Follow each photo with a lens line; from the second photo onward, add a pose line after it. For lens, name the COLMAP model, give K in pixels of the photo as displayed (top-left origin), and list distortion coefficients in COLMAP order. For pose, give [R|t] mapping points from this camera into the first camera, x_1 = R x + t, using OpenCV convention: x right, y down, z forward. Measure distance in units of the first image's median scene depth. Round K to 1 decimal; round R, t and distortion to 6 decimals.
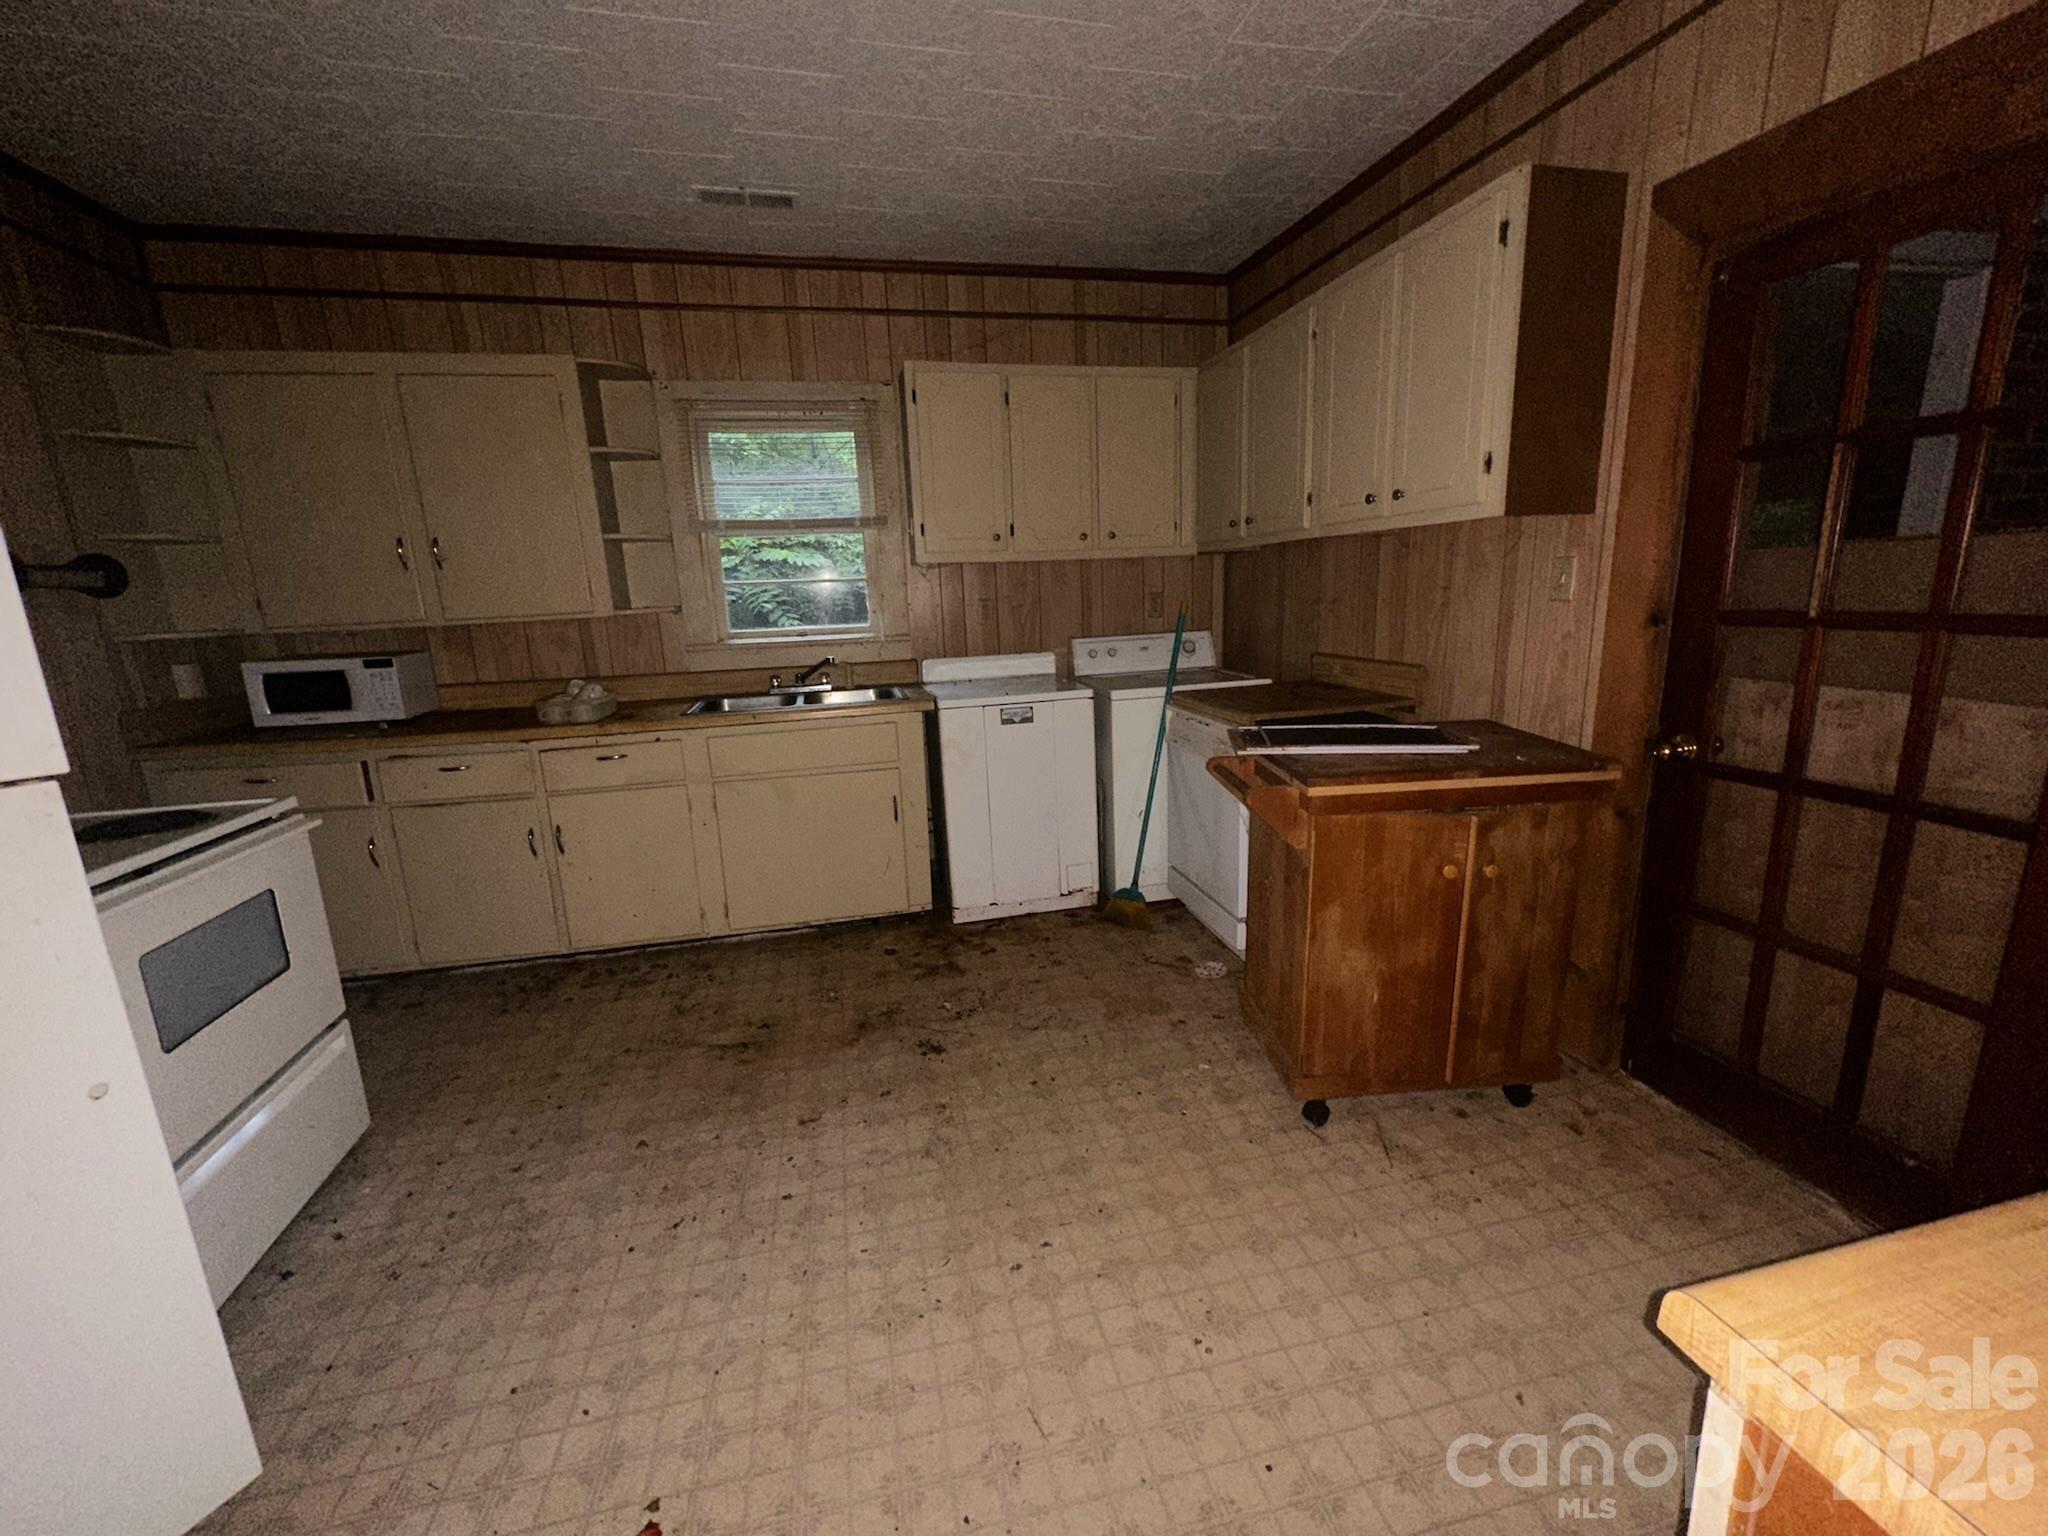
lens RADIAL K [[816.5, 0, 1024.0], [0, 816.5, 768.0], [0, 0, 1]] dist [-0.002854, 0.000366]
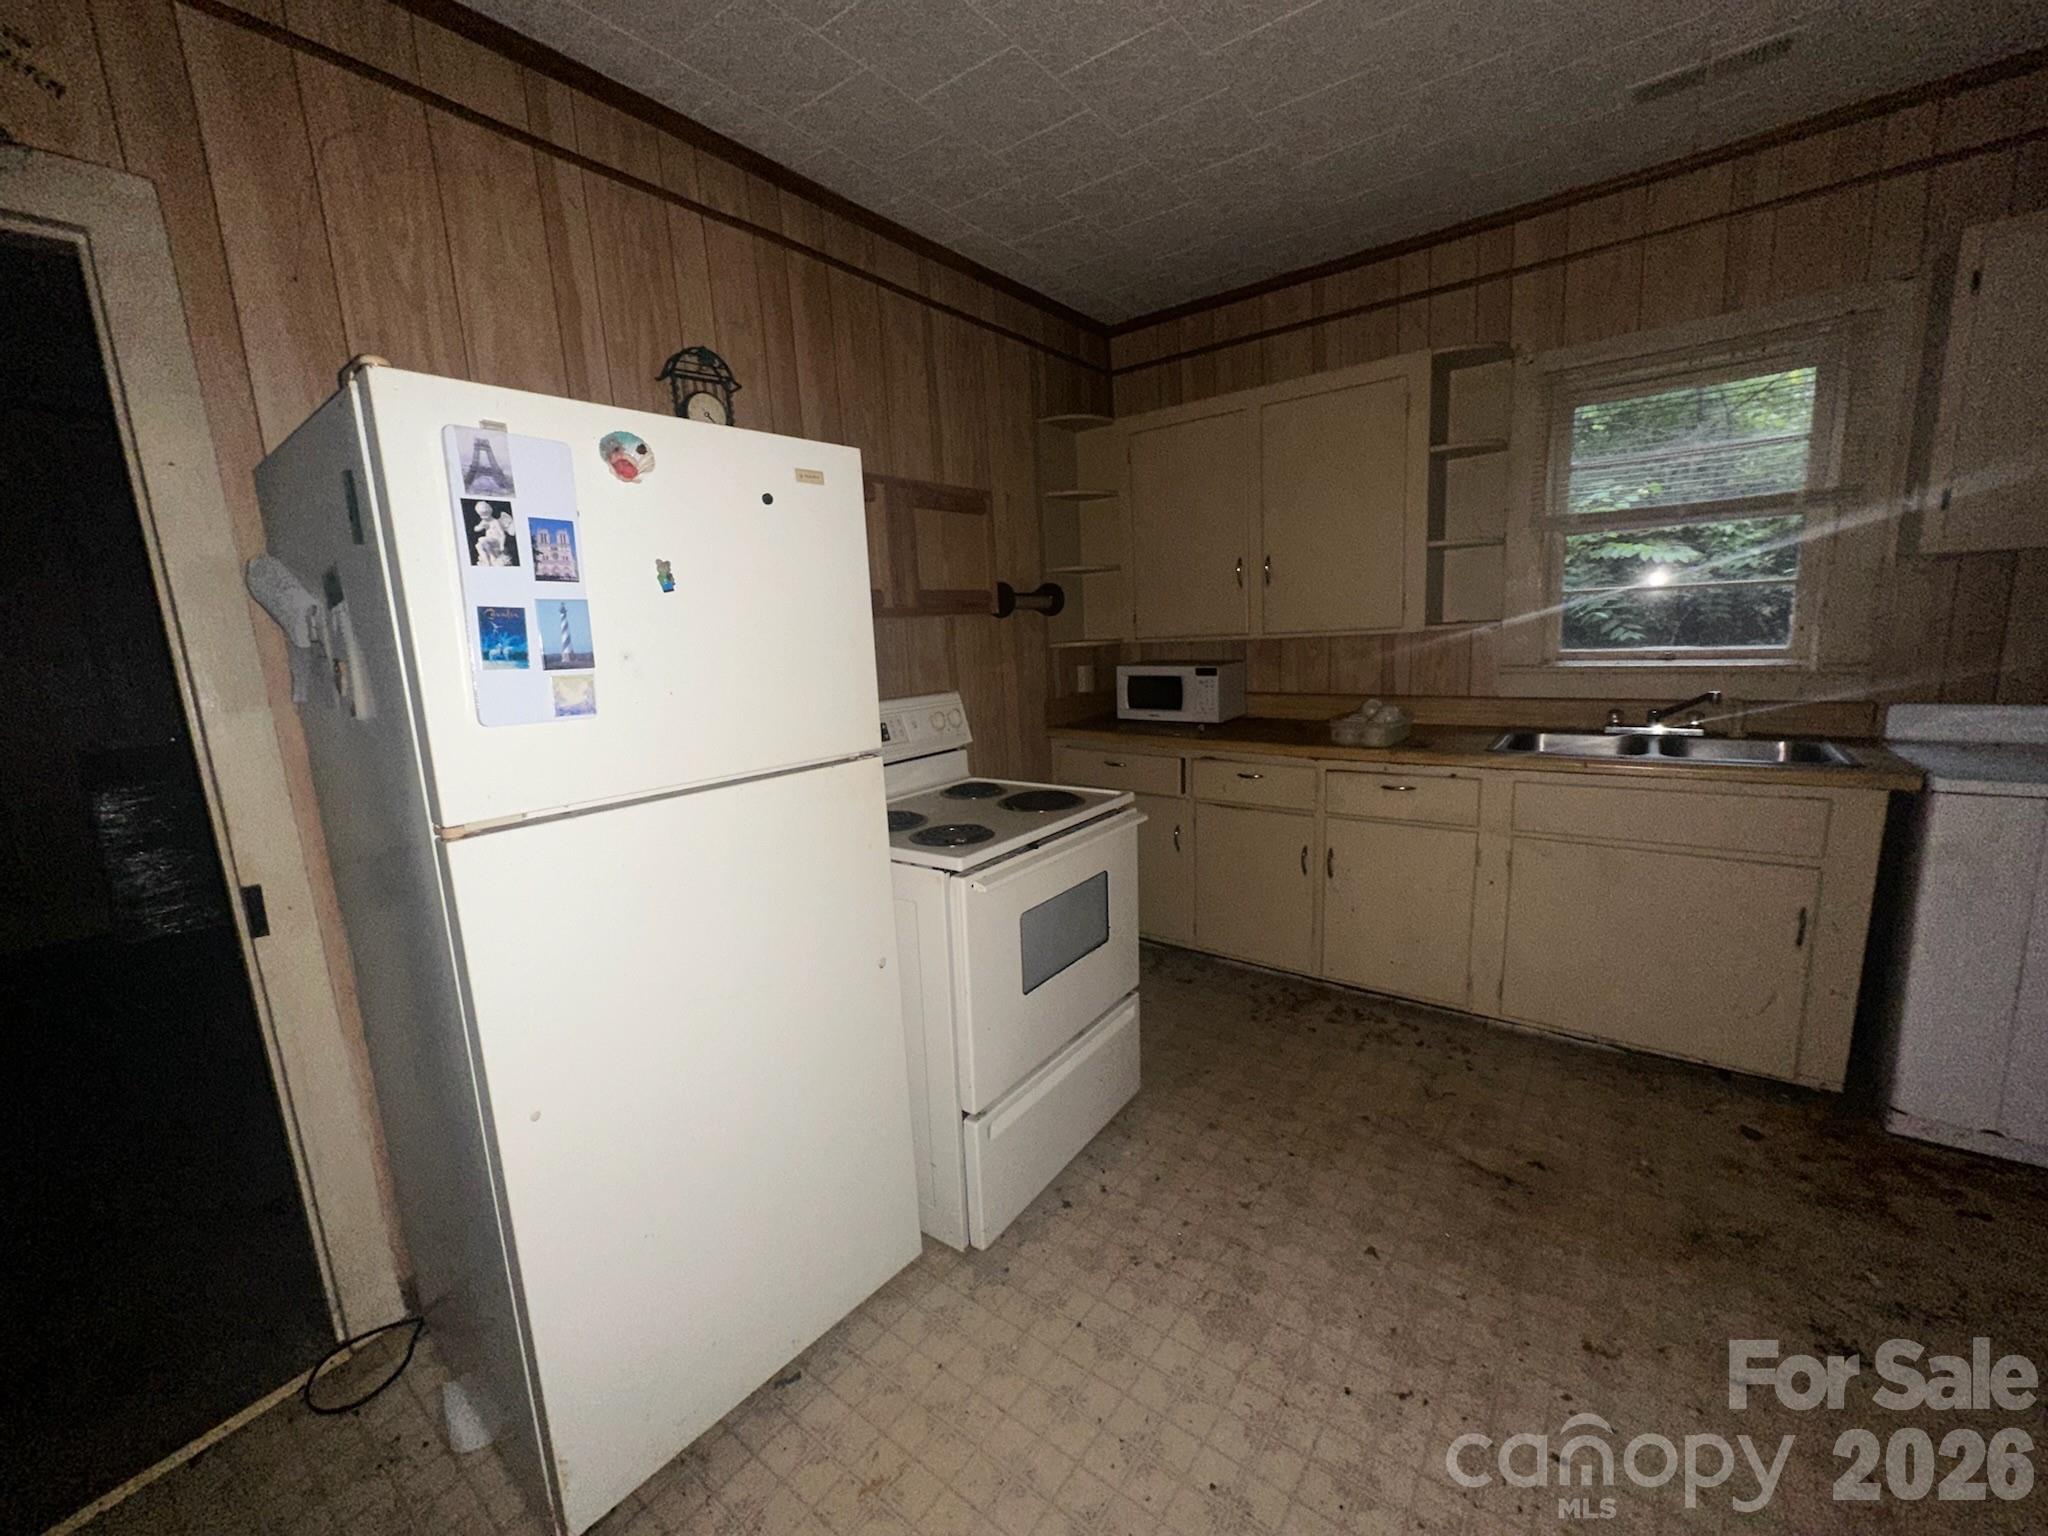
lens RADIAL K [[816.5, 0, 1024.0], [0, 816.5, 768.0], [0, 0, 1]] dist [-0.002854, 0.000366]
pose [[0.640540, 0.140199, -0.755018, -0.084983], [-0.140703, 0.987975, 0.064087, -0.033721], [0.754925, 0.065183, 0.652564, 0.085182]]
